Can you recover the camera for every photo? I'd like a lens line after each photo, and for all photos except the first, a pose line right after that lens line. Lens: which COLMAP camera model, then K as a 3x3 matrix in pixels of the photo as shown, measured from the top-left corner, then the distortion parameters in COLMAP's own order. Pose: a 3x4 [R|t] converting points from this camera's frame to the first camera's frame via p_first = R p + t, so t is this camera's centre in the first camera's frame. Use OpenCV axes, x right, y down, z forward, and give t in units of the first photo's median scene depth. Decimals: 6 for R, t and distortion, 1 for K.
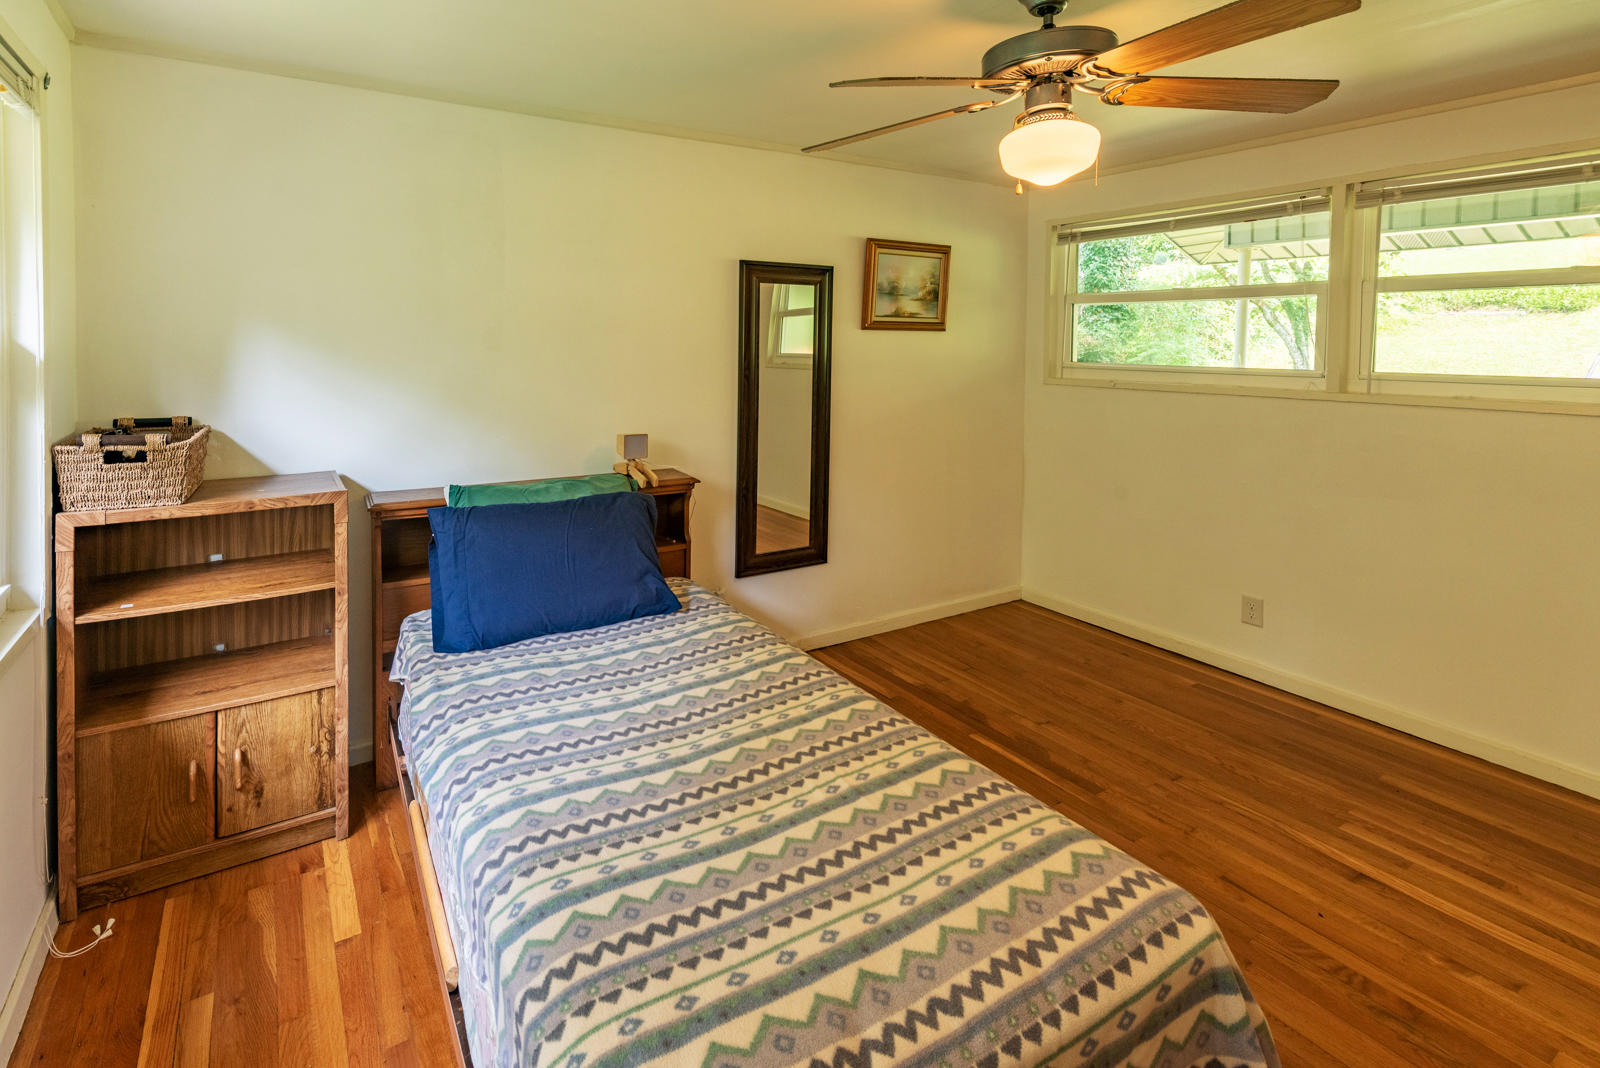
lens RADIAL K [[782.5, 0, 800.4], [0, 782.5, 575.7], [0, 0, 1]] dist [0.001107, 0.000280]
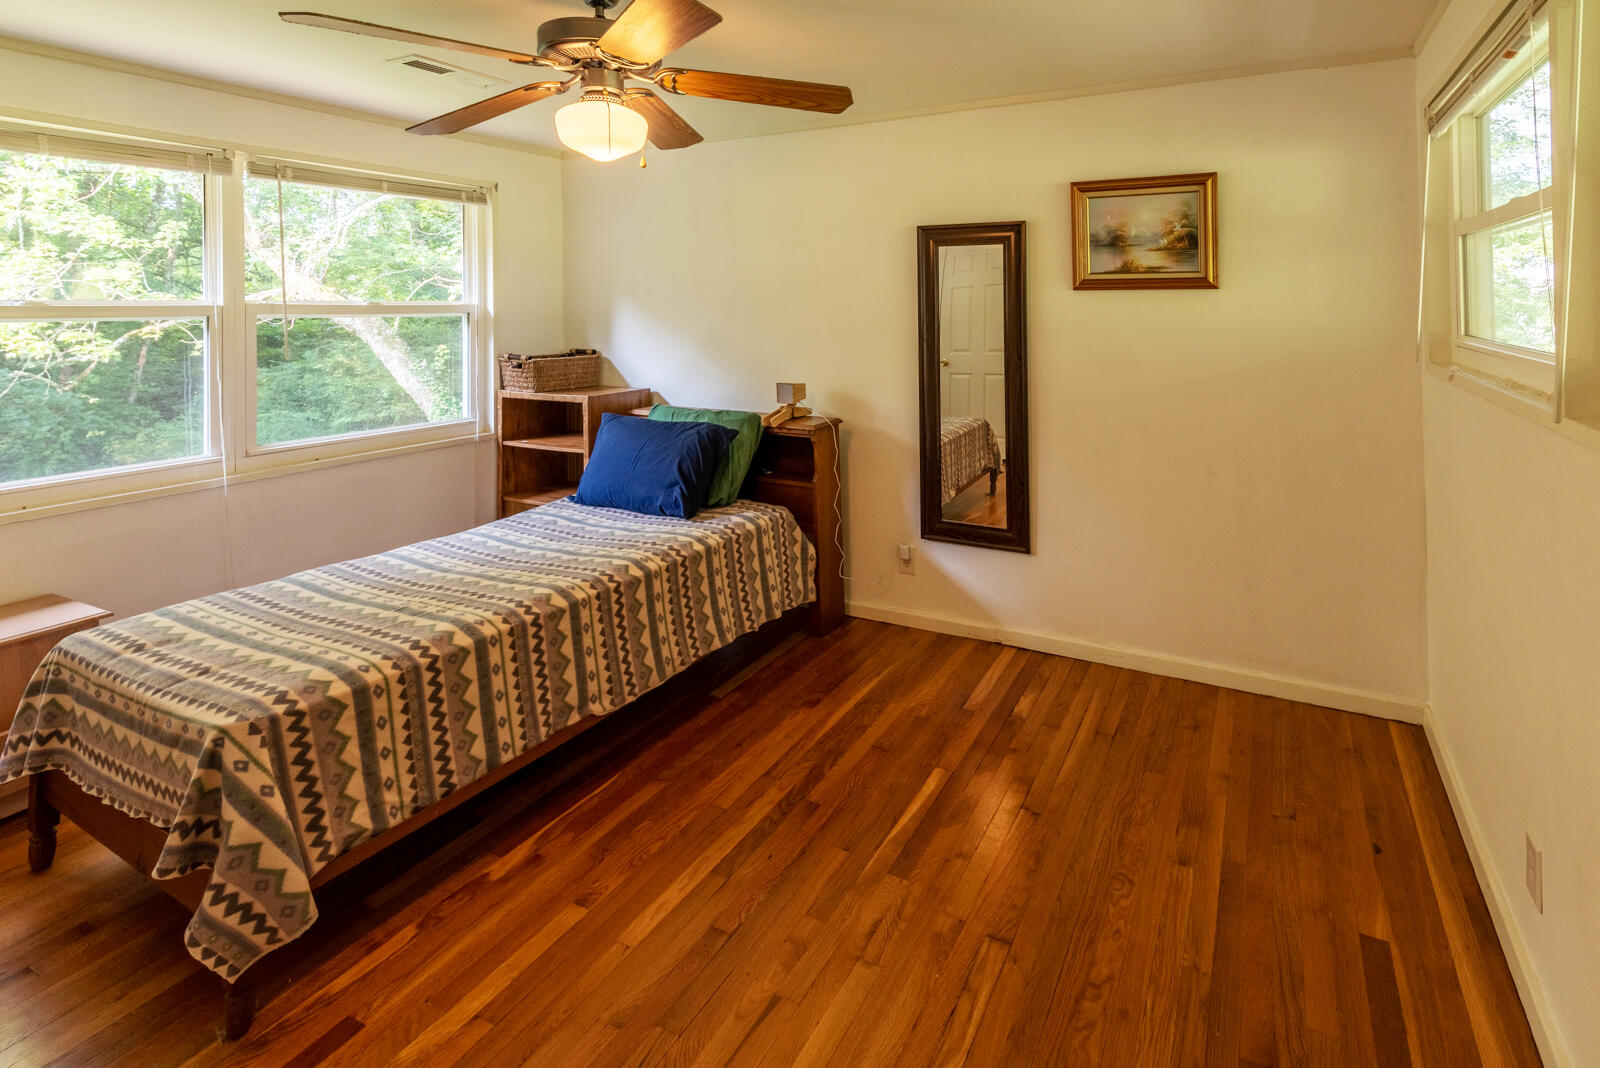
lens RADIAL K [[781.2, 0, 833.4], [0, 781.2, 534.6], [0, 0, 1]] dist [0.000561, 0.000038]
pose [[0.479961, 0.241598, -0.843367, 0.779063], [-0.244587, 0.960066, 0.135833, -0.120635], [0.842505, 0.141082, 0.519886, 0.407216]]
